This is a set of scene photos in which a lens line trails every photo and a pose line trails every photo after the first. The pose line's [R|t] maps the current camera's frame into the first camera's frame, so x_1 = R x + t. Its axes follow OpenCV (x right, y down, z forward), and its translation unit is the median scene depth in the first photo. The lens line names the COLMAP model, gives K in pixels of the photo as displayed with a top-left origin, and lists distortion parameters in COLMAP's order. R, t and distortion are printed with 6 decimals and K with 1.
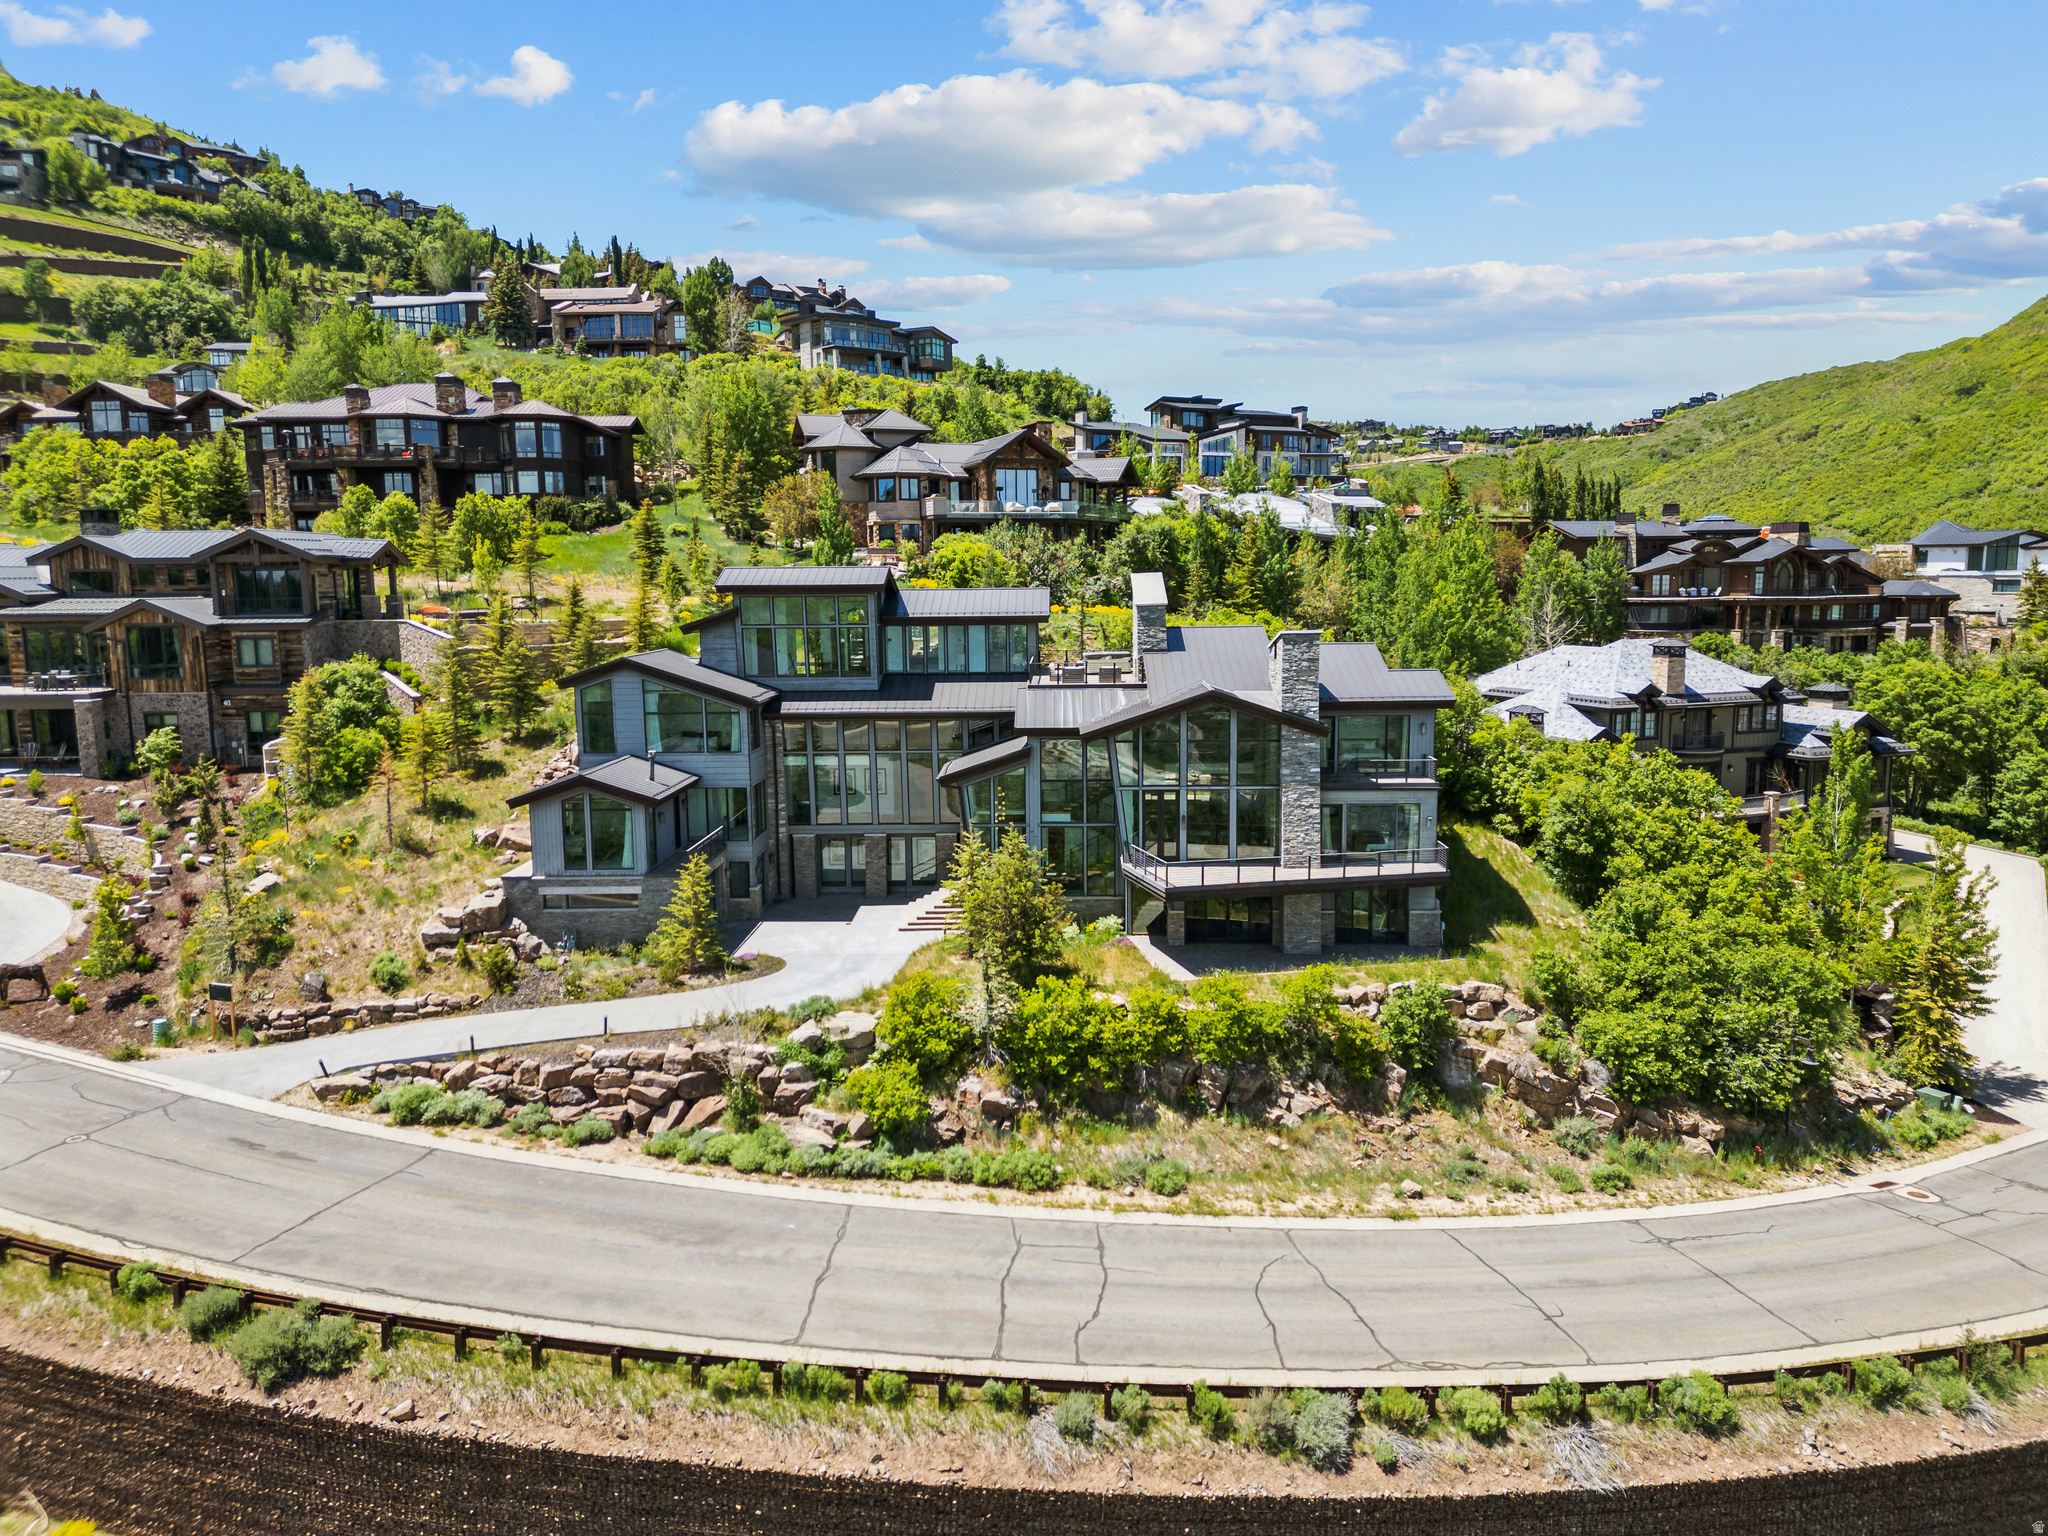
lens RADIAL K [[1433.9, 0, 1024.0], [0, 1433.9, 768.0], [0, 0, 1]] dist [0.074767, -0.074924]
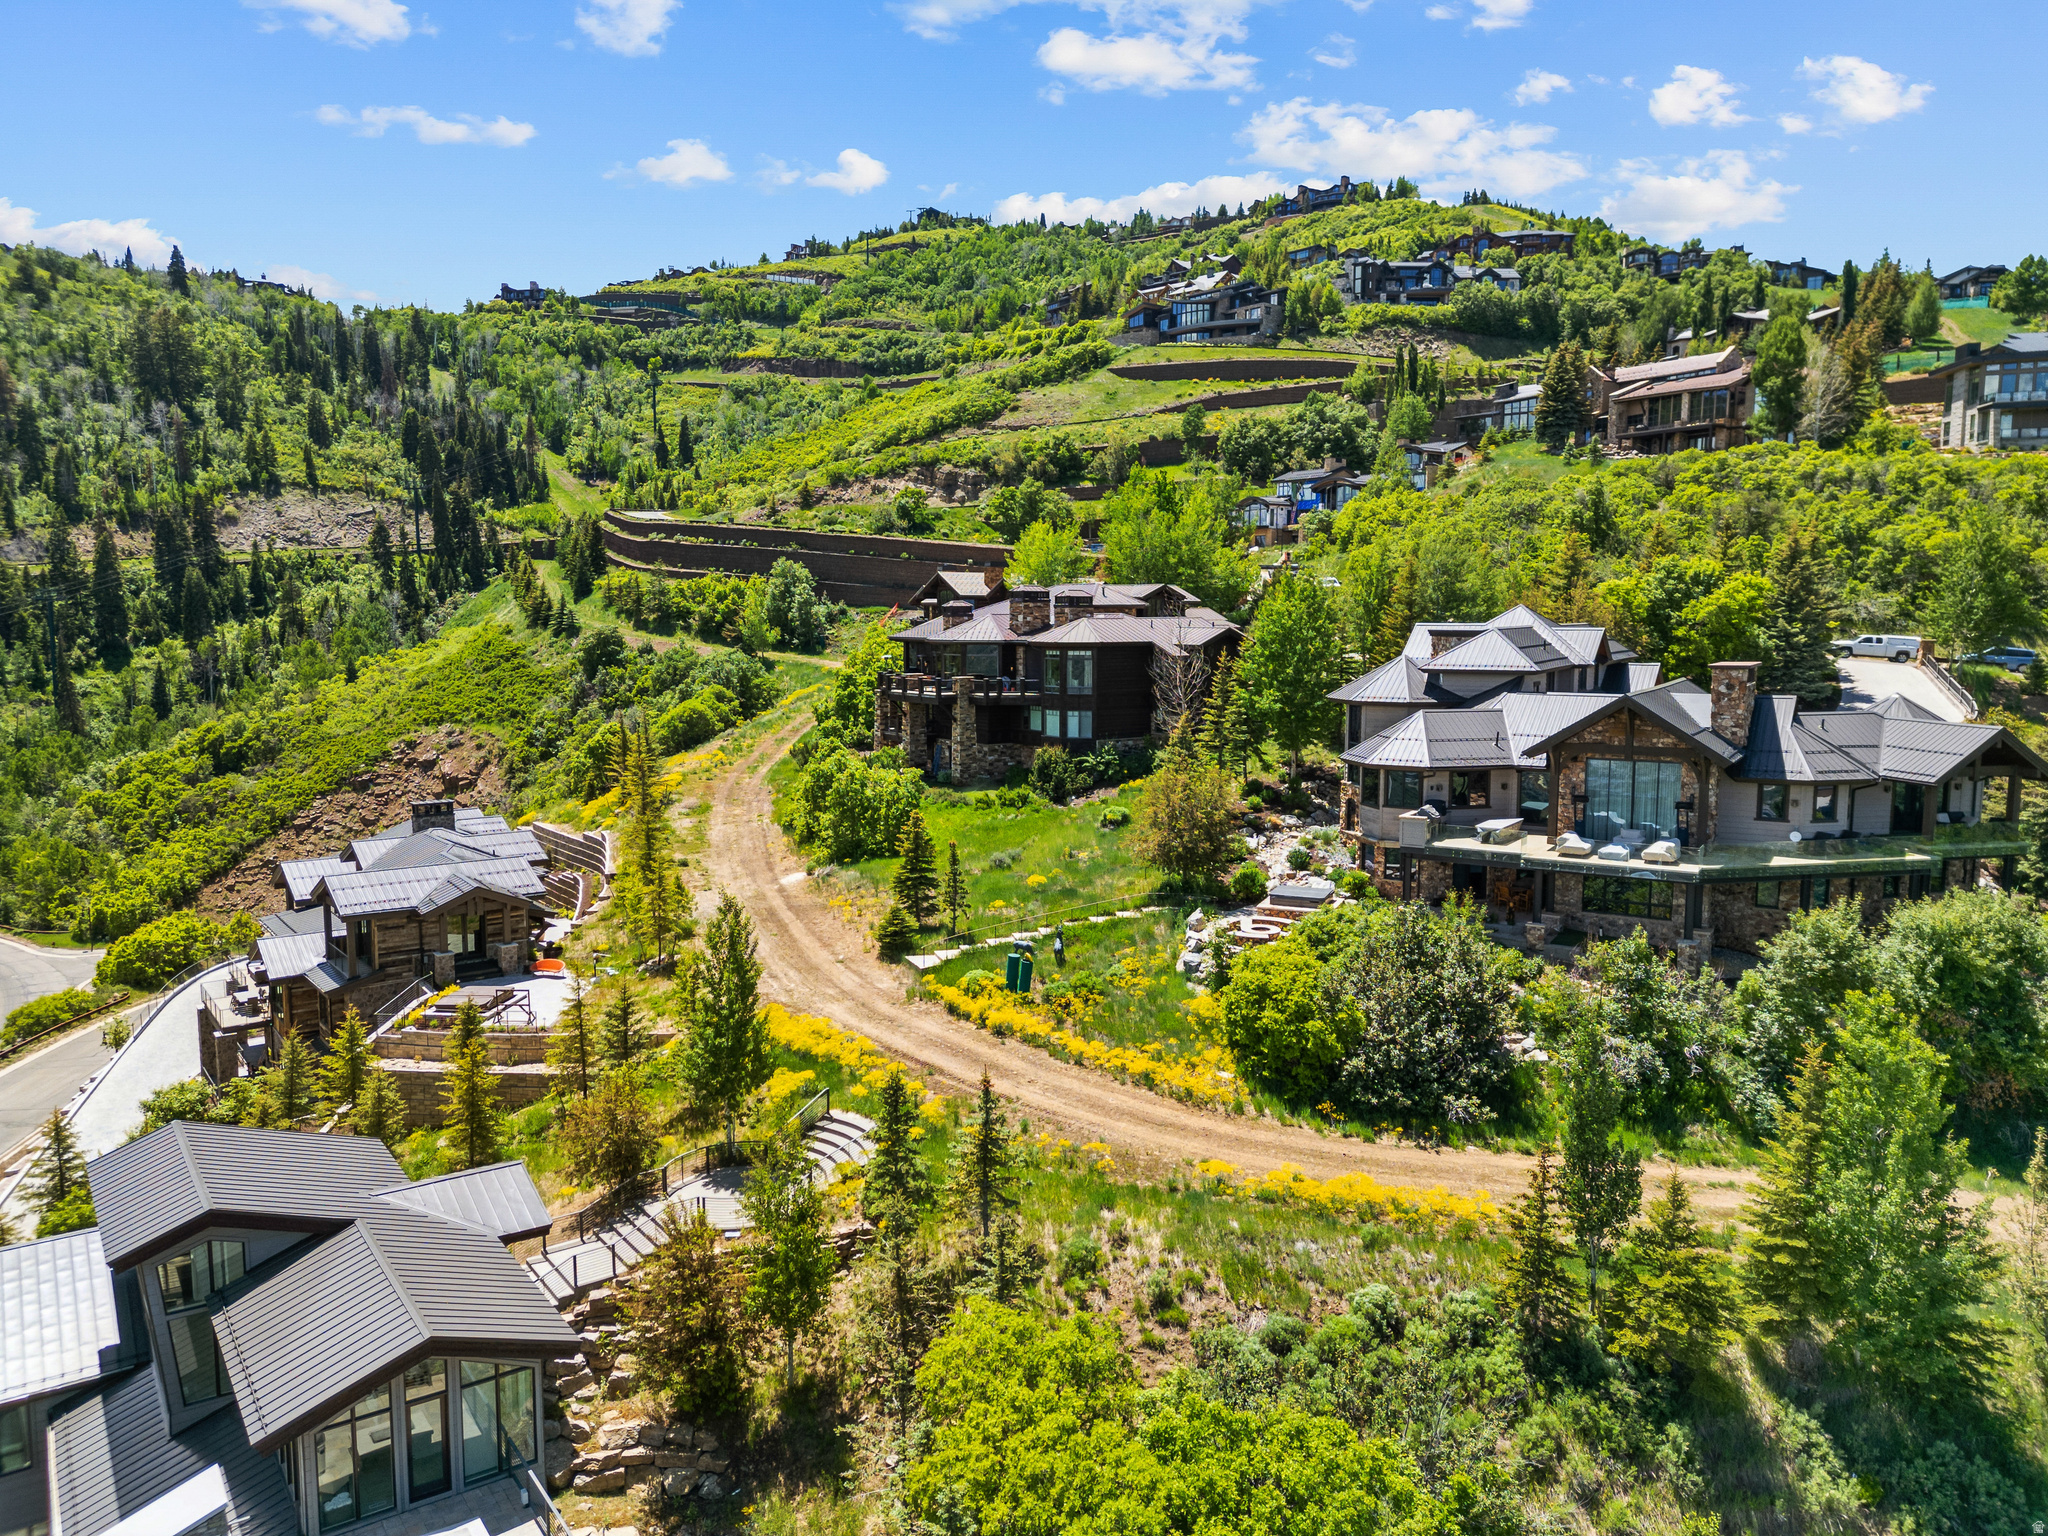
lens RADIAL K [[1433.9, 0, 1024.0], [0, 1433.9, 768.0], [0, 0, 1]] dist [0.074767, -0.074924]
pose [[0.599713, 0.095297, -0.794520, 0.581256], [-0.110151, 0.993263, 0.035991, -0.420001], [0.792598, 0.065933, 0.606170, 1.068894]]
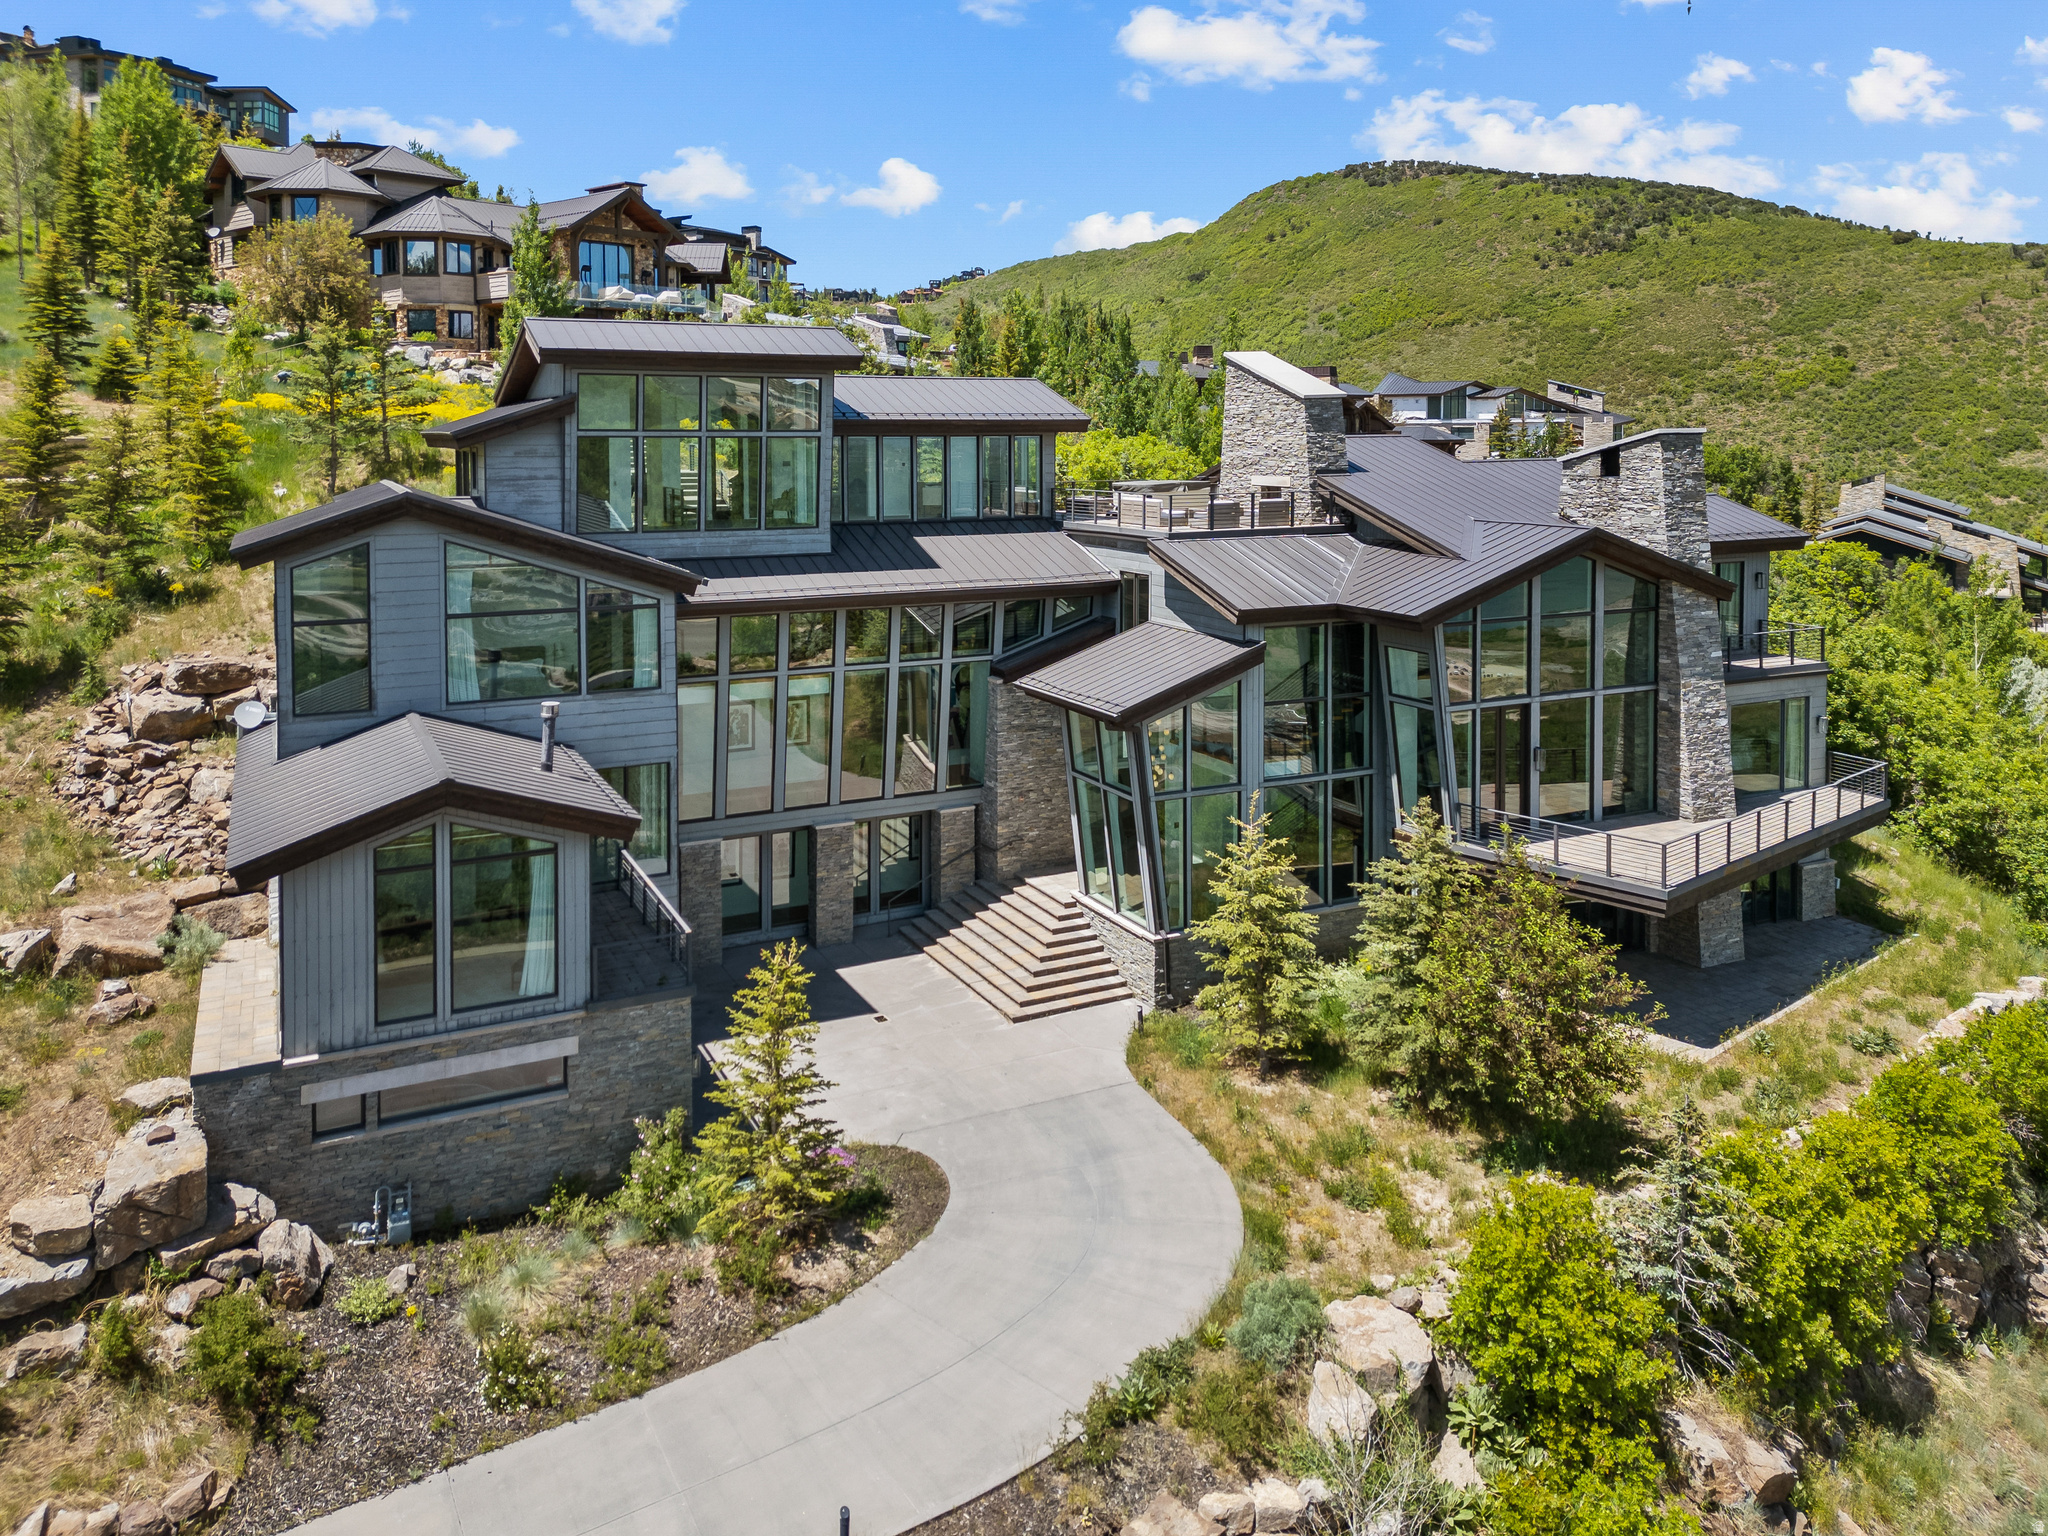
lens RADIAL K [[1508.1, 0, 1018.4], [0, 1508.1, 500.4], [0, 0, 1]] dist [0.078093, -0.064550]
pose [[0.887590, -0.014486, 0.460406, -0.354707], [0.056018, 0.995481, -0.076674, -0.030136], [-0.457215, 0.093846, 0.884391, 0.543068]]
